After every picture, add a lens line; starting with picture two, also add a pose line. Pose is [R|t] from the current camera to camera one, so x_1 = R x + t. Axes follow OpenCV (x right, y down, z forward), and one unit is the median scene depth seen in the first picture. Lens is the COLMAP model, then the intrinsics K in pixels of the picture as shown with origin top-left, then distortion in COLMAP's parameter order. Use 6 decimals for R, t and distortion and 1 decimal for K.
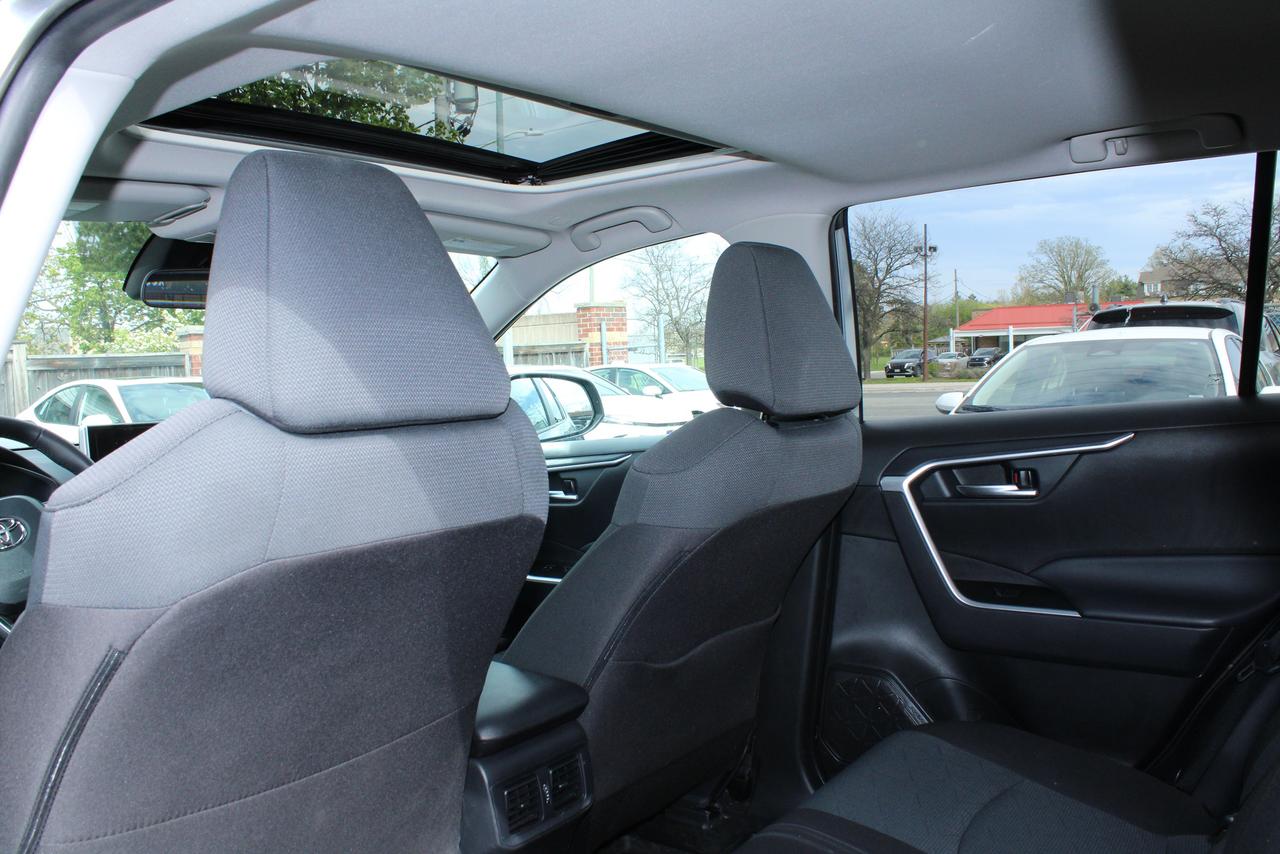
lens RADIAL K [[1067.9, 0, 640.0], [0, 1067.9, 427.0], [0, 0, 1]] dist [-0.151990, 0.109842]
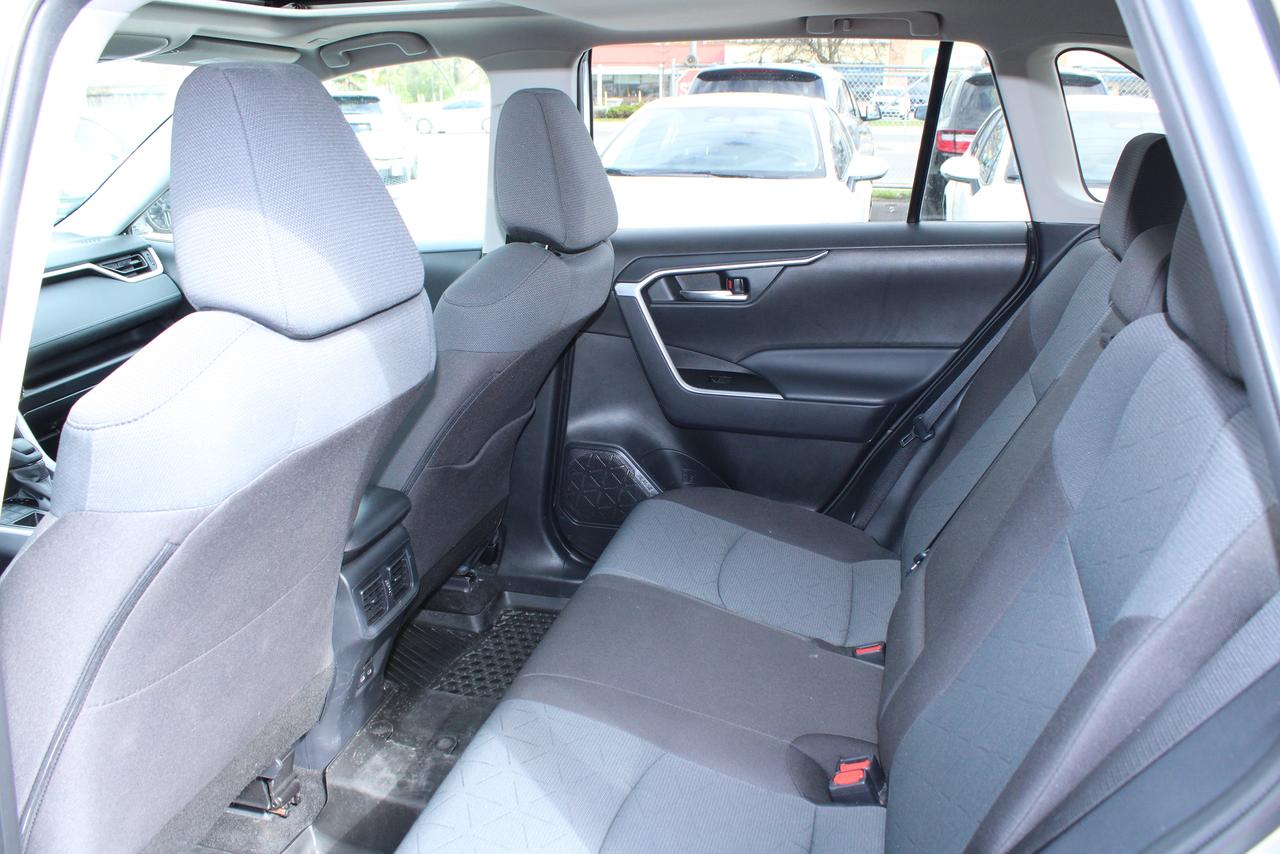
lens RADIAL K [[1067.9, 0, 640.0], [0, 1067.9, 427.0], [0, 0, 1]] dist [-0.151990, 0.109842]
pose [[0.927625, -0.078986, 0.365065, -0.200288], [-0.012218, 0.970445, 0.241013, -0.088756], [-0.373312, -0.228030, 0.899244, -0.093155]]
